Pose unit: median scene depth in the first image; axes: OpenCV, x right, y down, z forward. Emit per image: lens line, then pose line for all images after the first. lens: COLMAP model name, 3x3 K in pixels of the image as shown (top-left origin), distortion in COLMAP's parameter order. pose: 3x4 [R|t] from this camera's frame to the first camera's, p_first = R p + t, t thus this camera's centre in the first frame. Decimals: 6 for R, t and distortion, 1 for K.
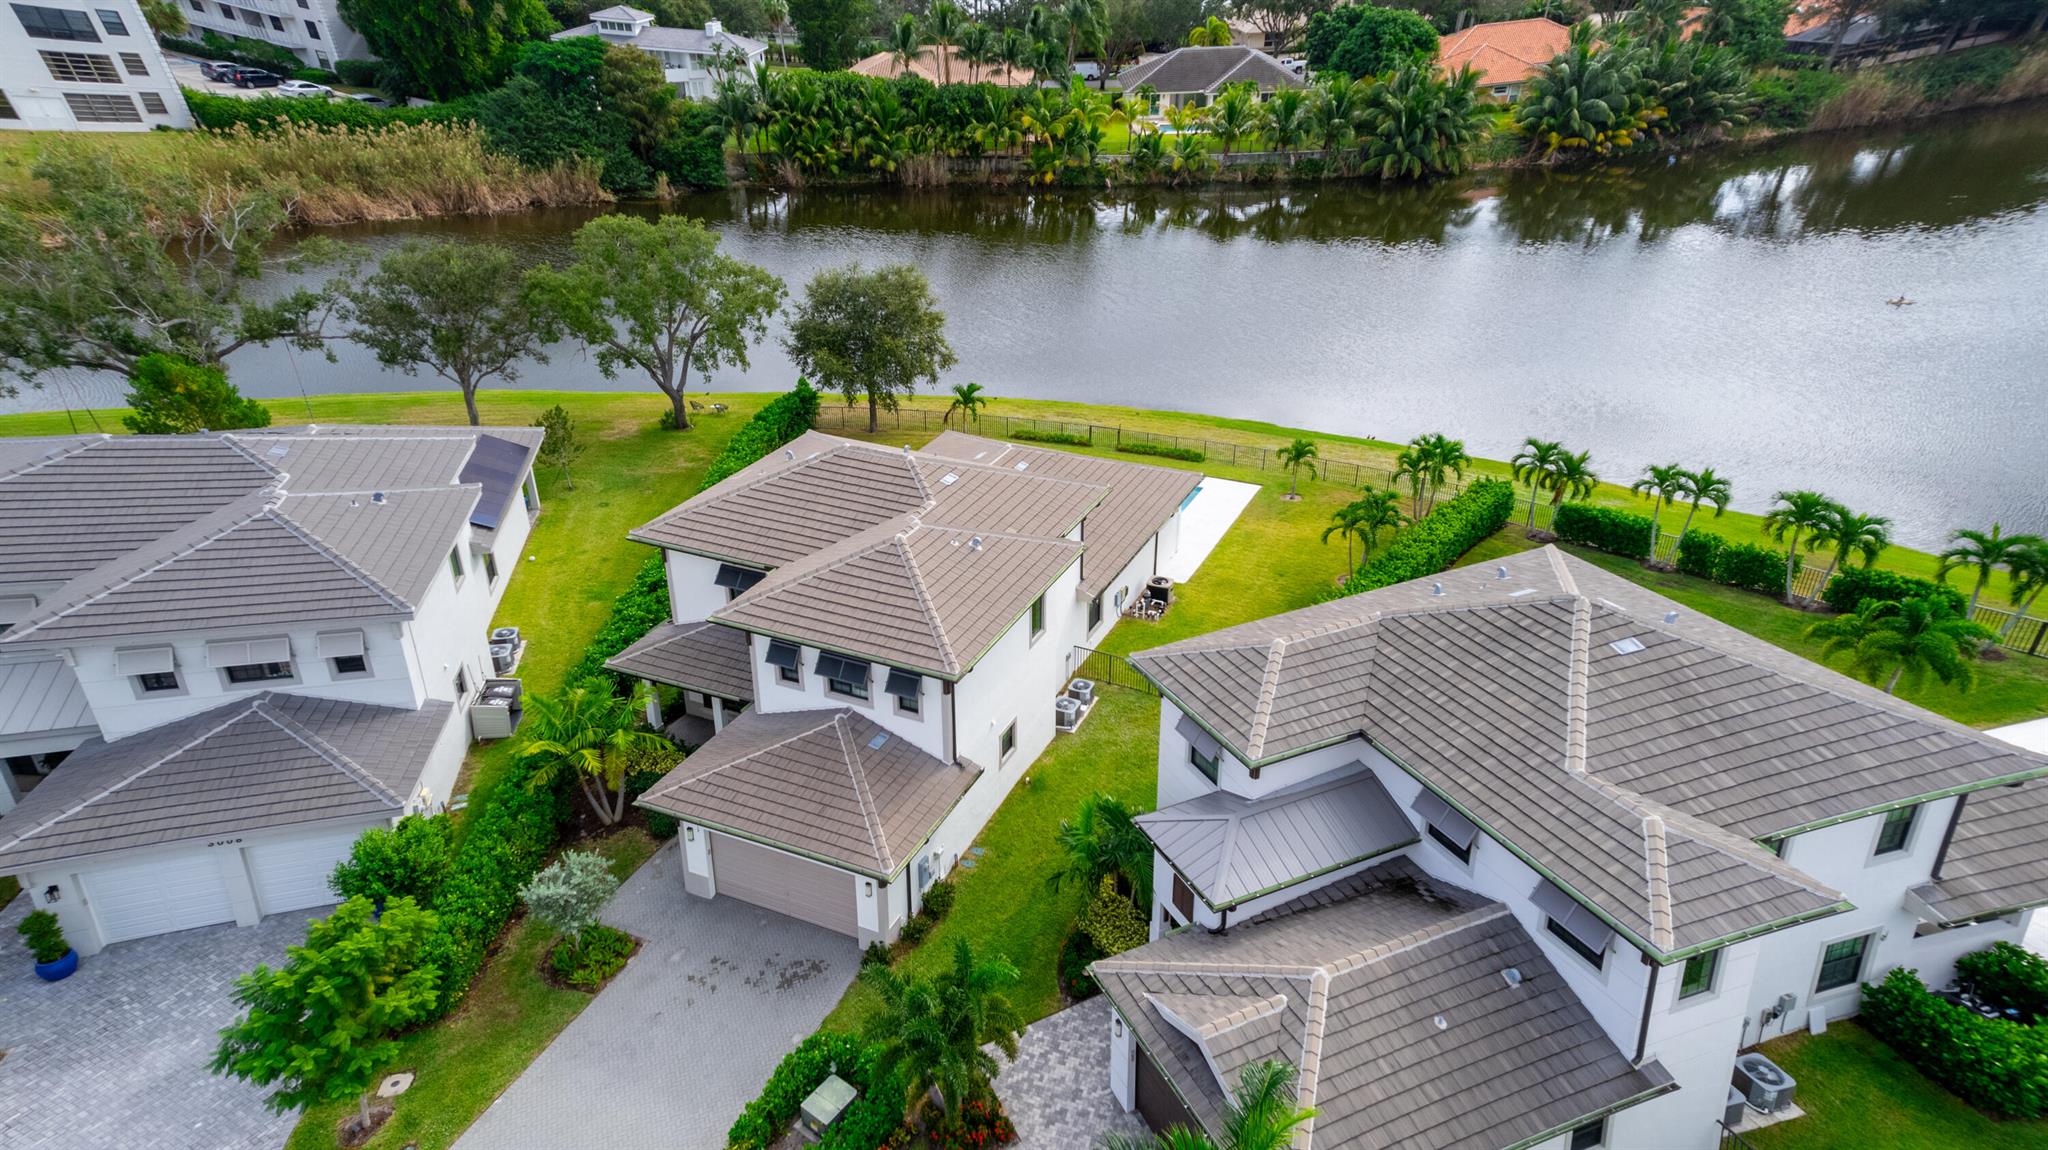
lens RADIAL K [[1312.0, 0, 1024.0], [0, 1312.0, 575.0], [0, 0, 1]] dist [0.259598, 0.360743]
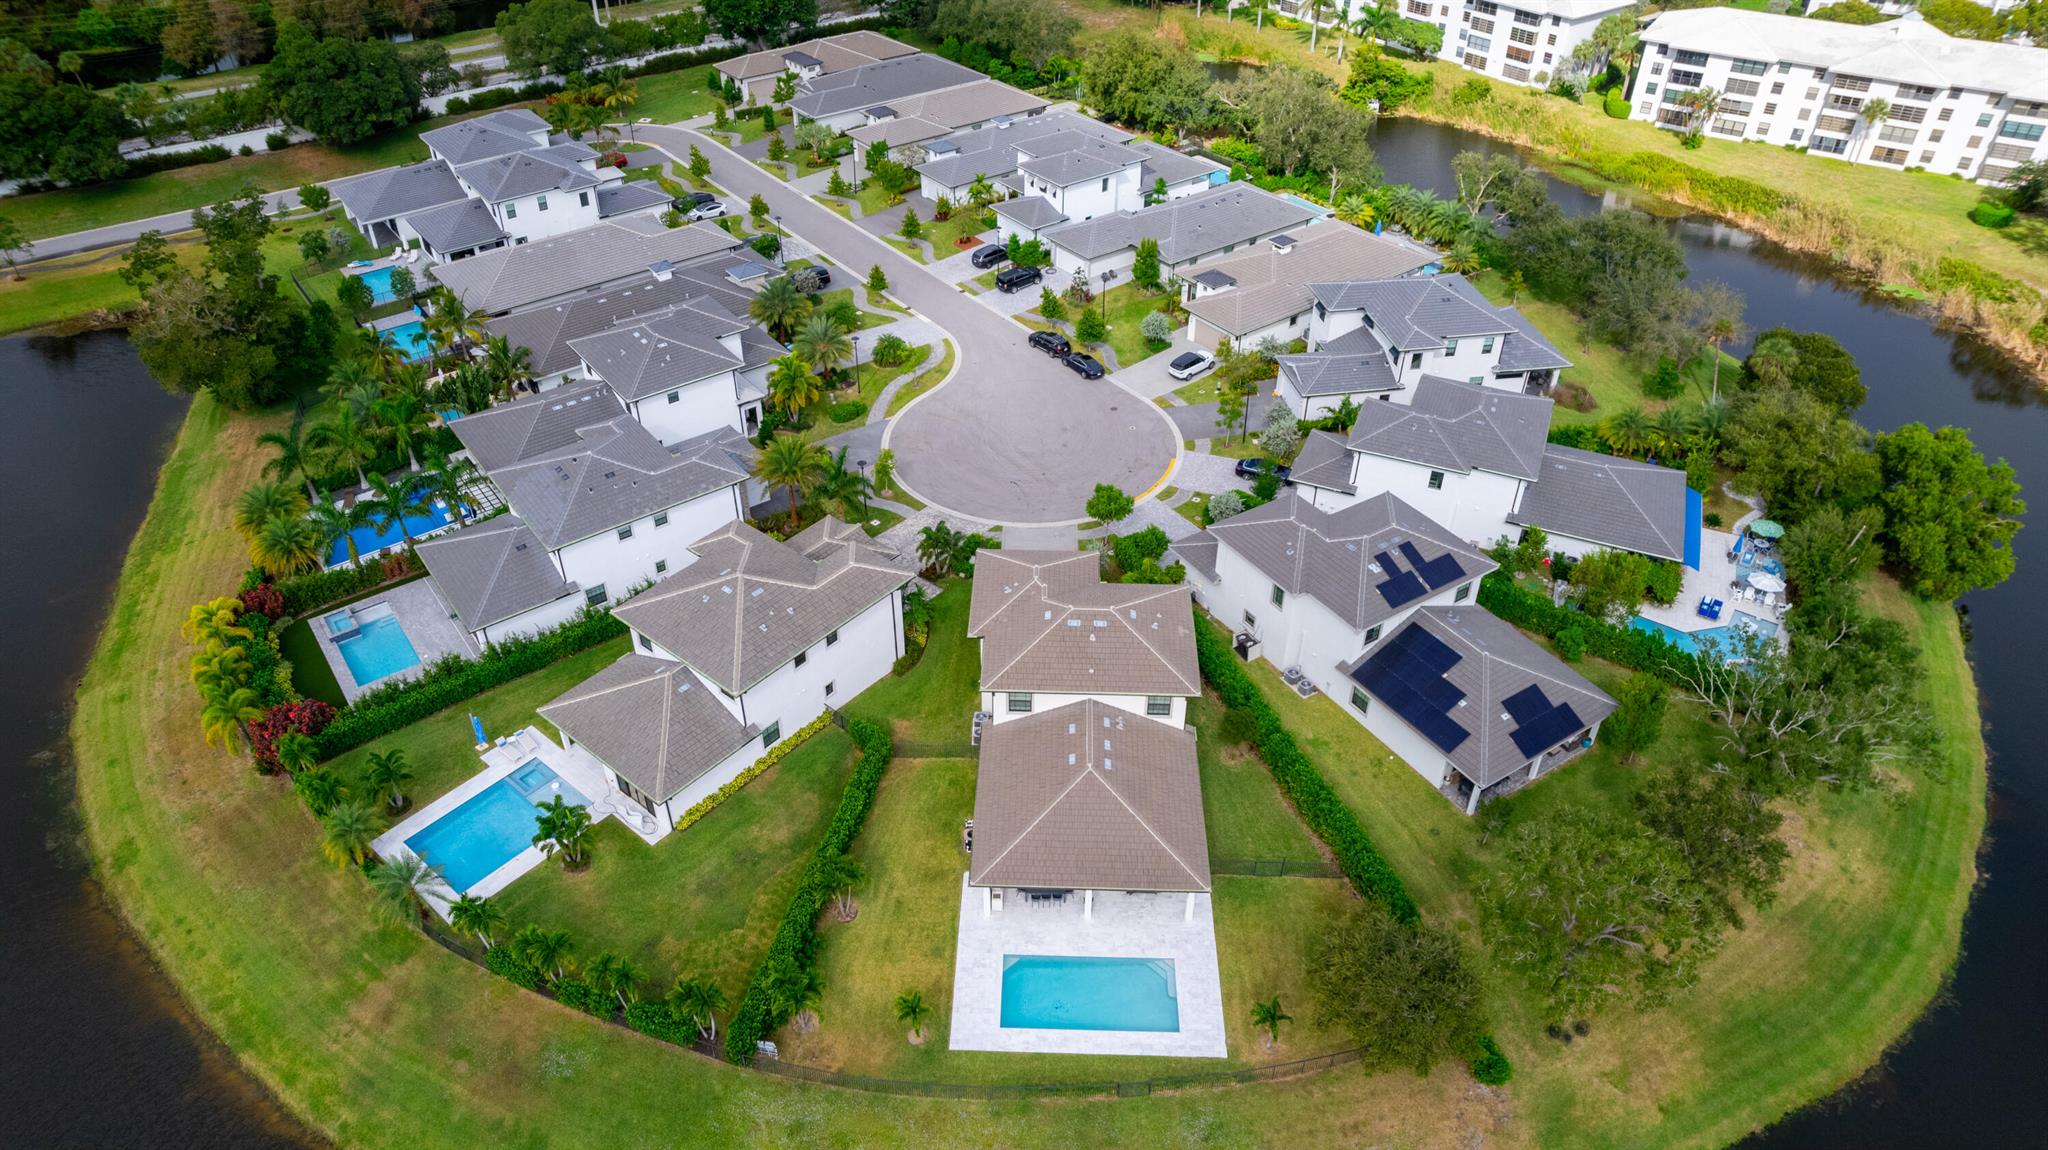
lens RADIAL K [[1308.9, 0, 1024.0], [0, 1308.9, 575.0], [0, 0, 1]] dist [-0.053651, 0.034180]
pose [[-0.918110, 0.238871, -0.316251, 0.167005], [-0.183671, 0.450651, 0.873601, -0.524728], [0.351197, 0.860148, -0.369873, 0.506423]]
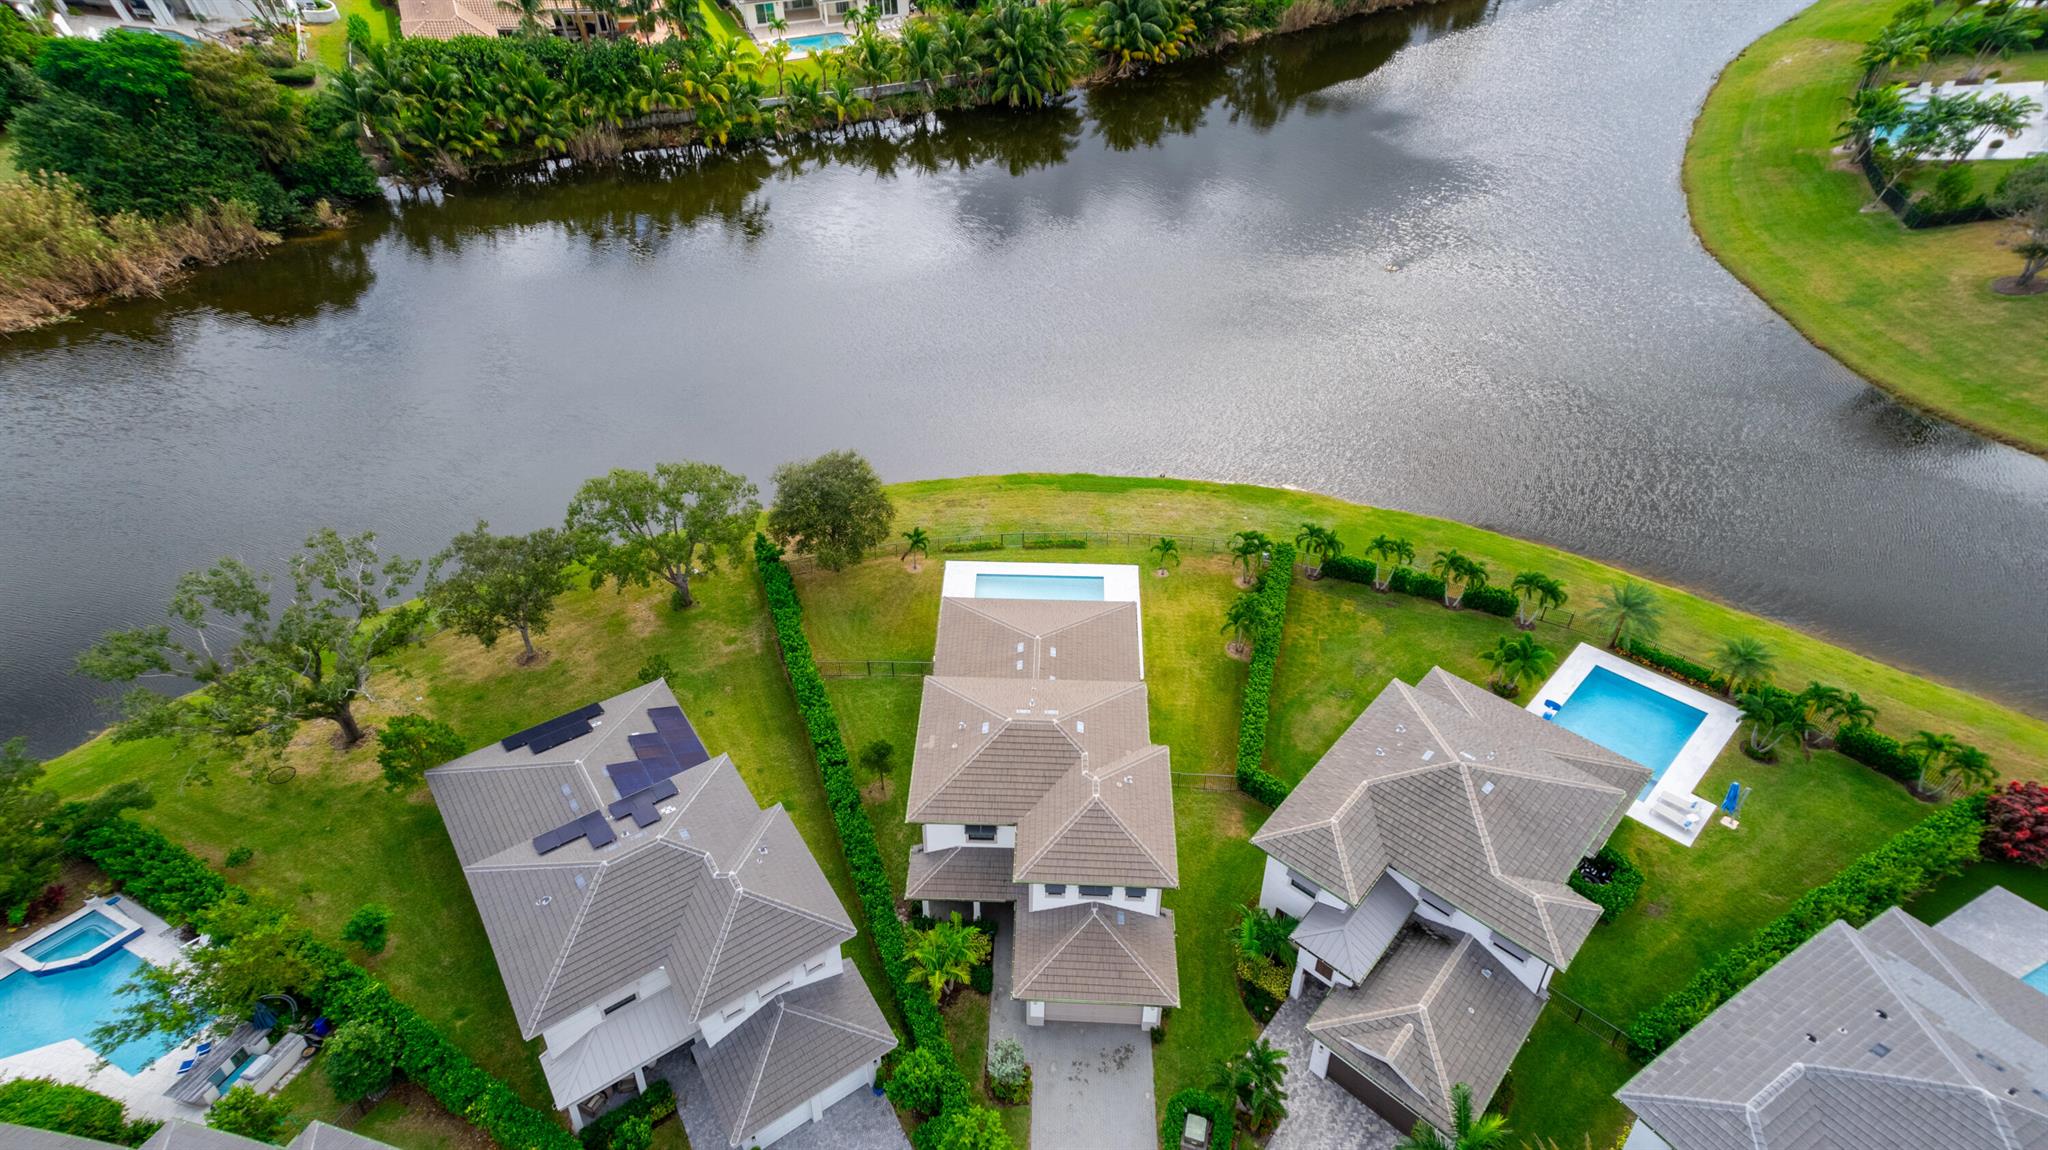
lens RADIAL K [[1312.0, 0, 1024.0], [0, 1312.0, 575.0], [0, 0, 1]] dist [0.259598, 0.360743]
pose [[0.919108, -0.255461, 0.299967, -0.177053], [0.175464, 0.947049, 0.268908, -0.221546], [-0.352779, -0.194522, 0.915264, -0.135785]]
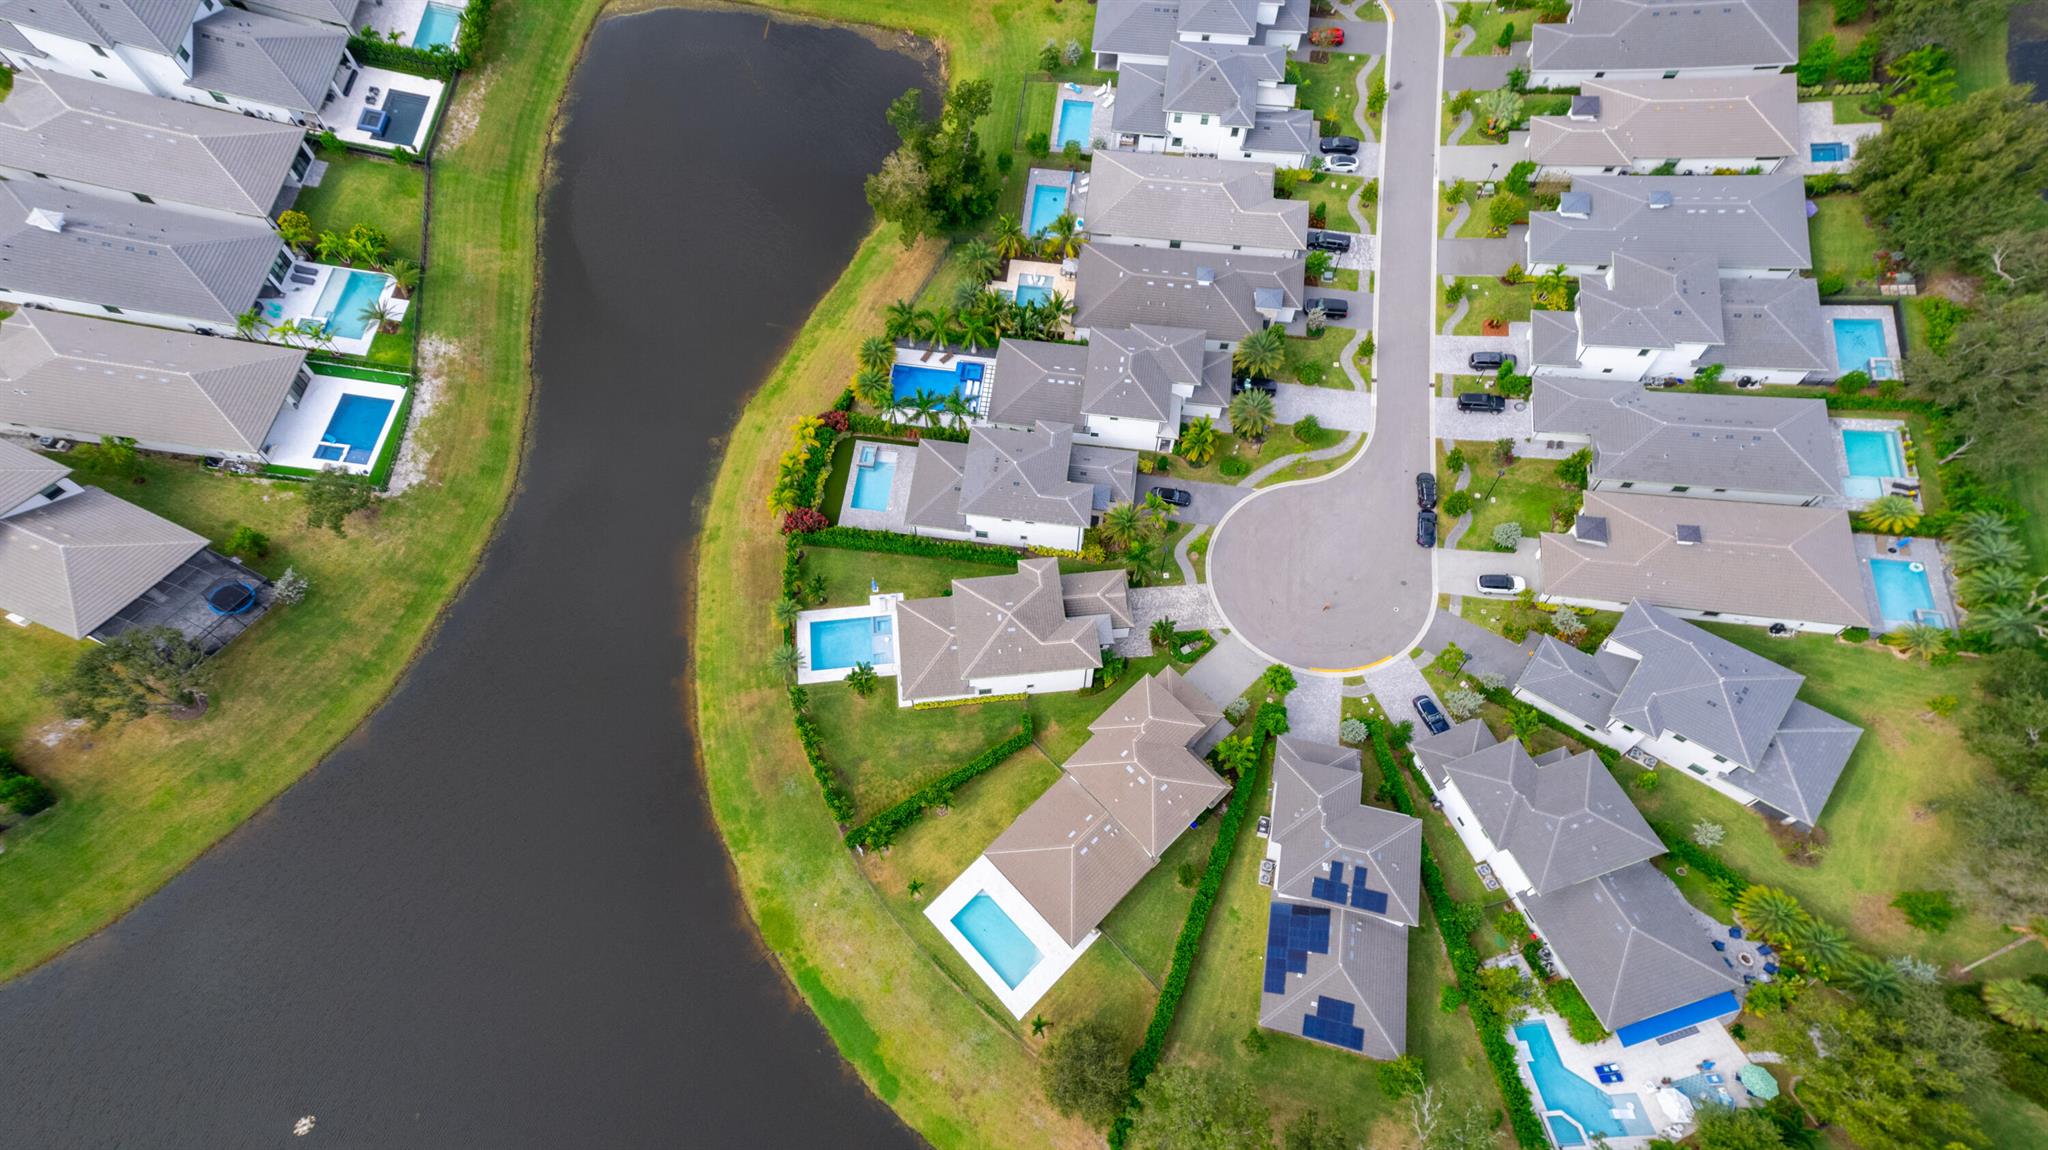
lens RADIAL K [[1312.0, 0, 1024.0], [0, 1312.0, 575.0], [0, 0, 1]] dist [0.259598, 0.360743]
pose [[-0.933914, -0.317983, 0.163376, -0.064889], [0.156634, 0.046843, 0.986545, -0.988289], [-0.321357, 0.946939, 0.006059, 0.210185]]
